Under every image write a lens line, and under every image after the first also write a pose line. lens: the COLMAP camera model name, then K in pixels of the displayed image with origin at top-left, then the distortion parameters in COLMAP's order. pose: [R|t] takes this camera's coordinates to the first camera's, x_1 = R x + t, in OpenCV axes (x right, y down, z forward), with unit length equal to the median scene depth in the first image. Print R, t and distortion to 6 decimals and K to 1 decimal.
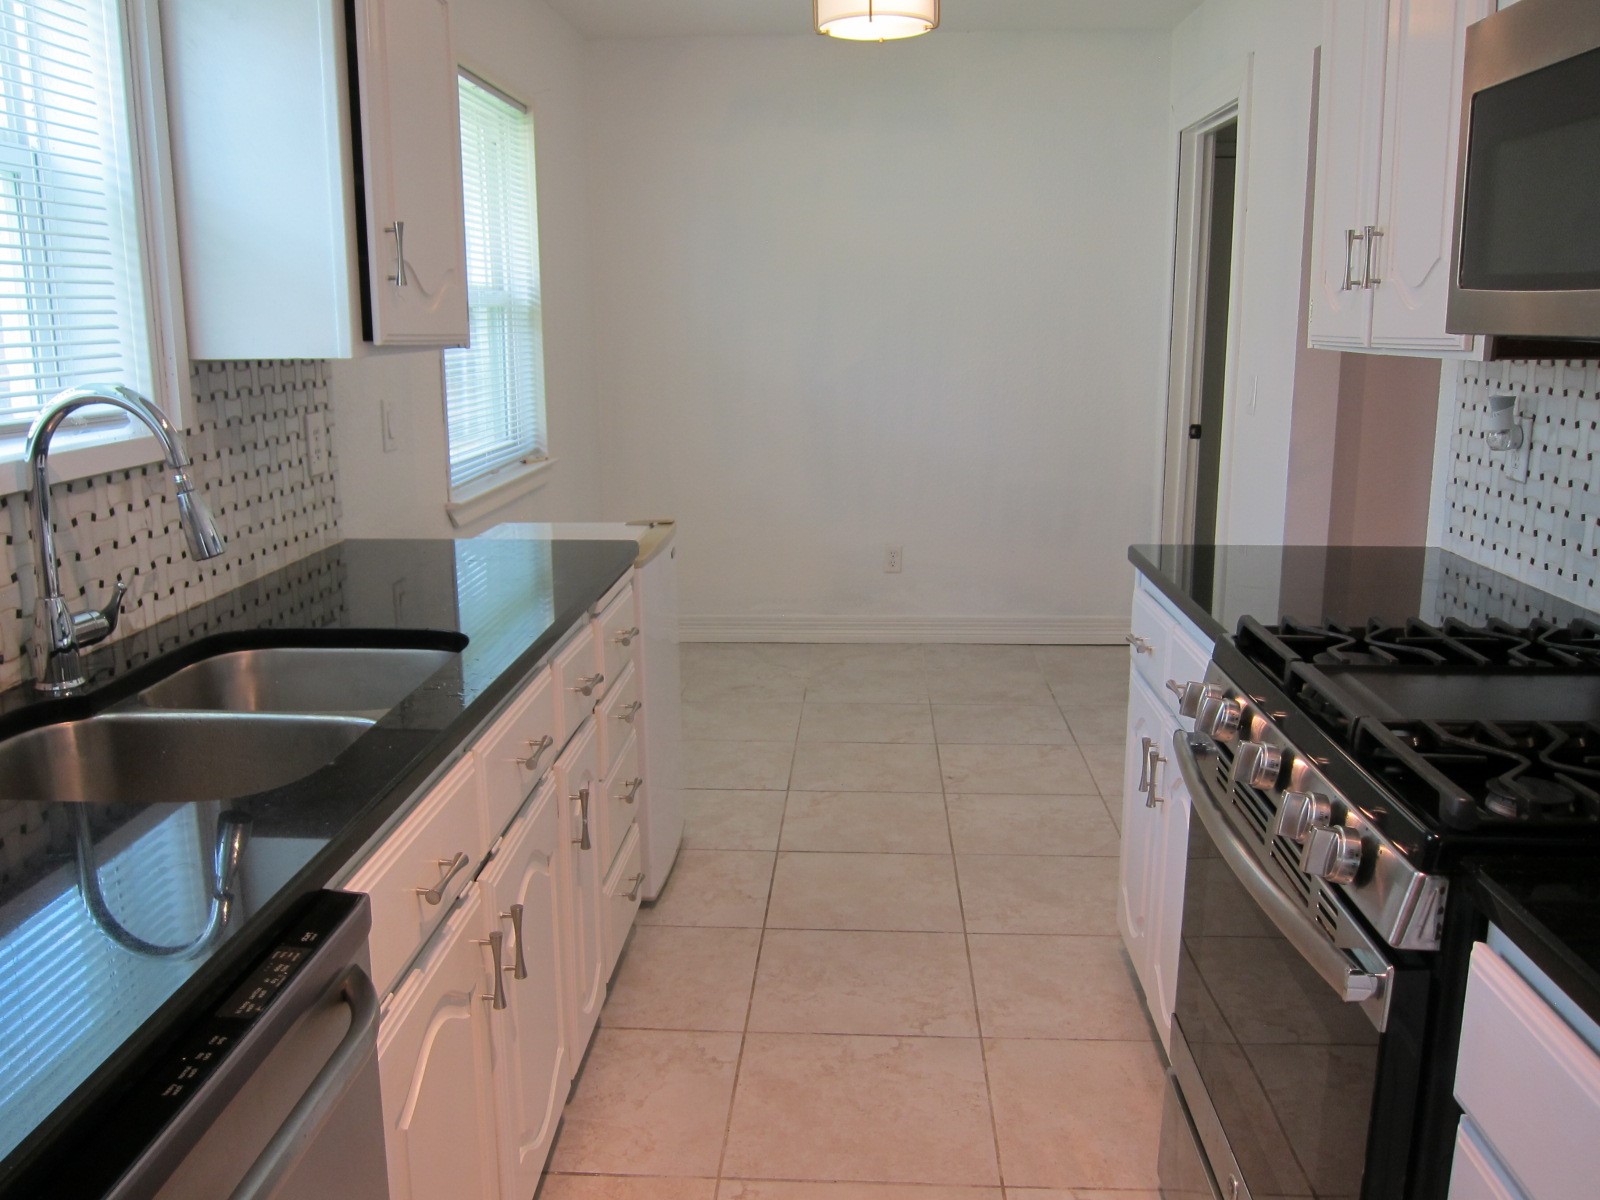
lens RADIAL K [[1339.8, 0, 793.3], [0, 1339.8, 613.7], [0, 0, 1]] dist [-0.062174, 0.029286]
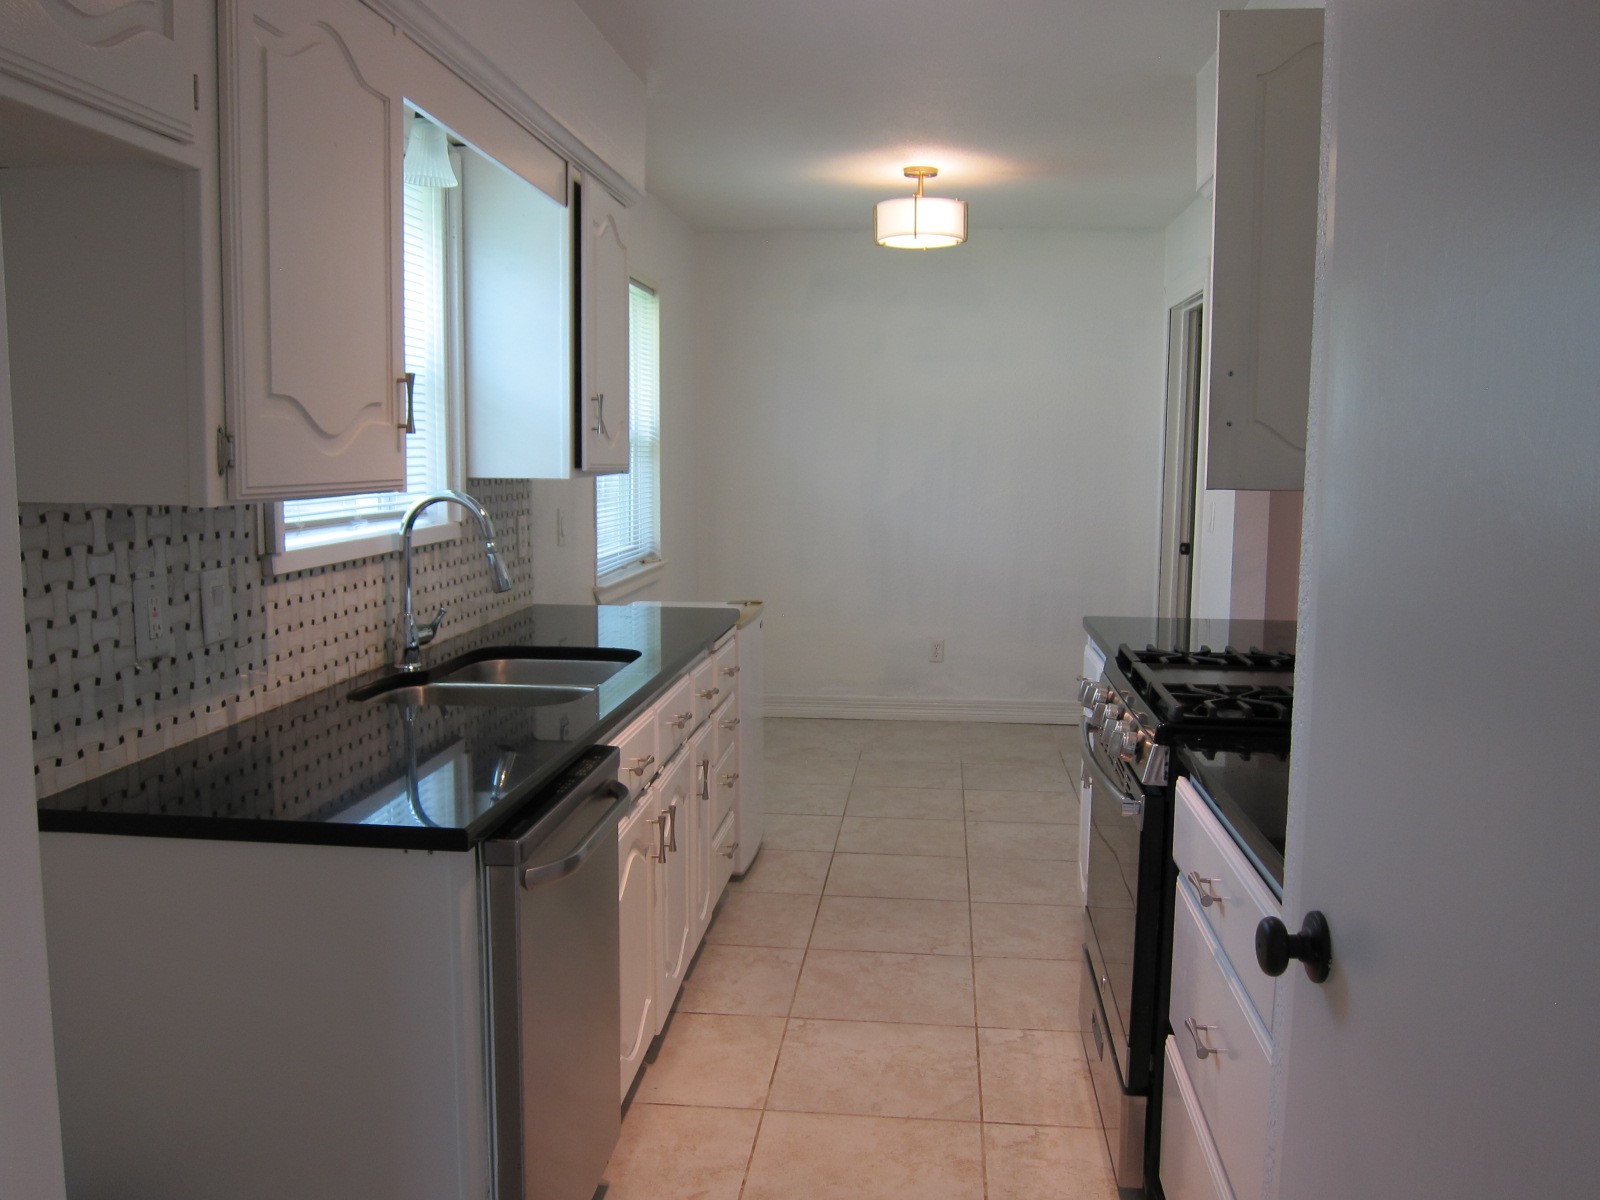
lens RADIAL K [[1339.8, 0, 793.3], [0, 1339.8, 613.7], [0, 0, 1]] dist [-0.062174, 0.029286]
pose [[0.998475, 0.018624, -0.051968, 0.017092], [-0.023435, 0.995339, -0.093552, 0.092862], [0.049983, 0.094628, 0.994257, -0.466749]]
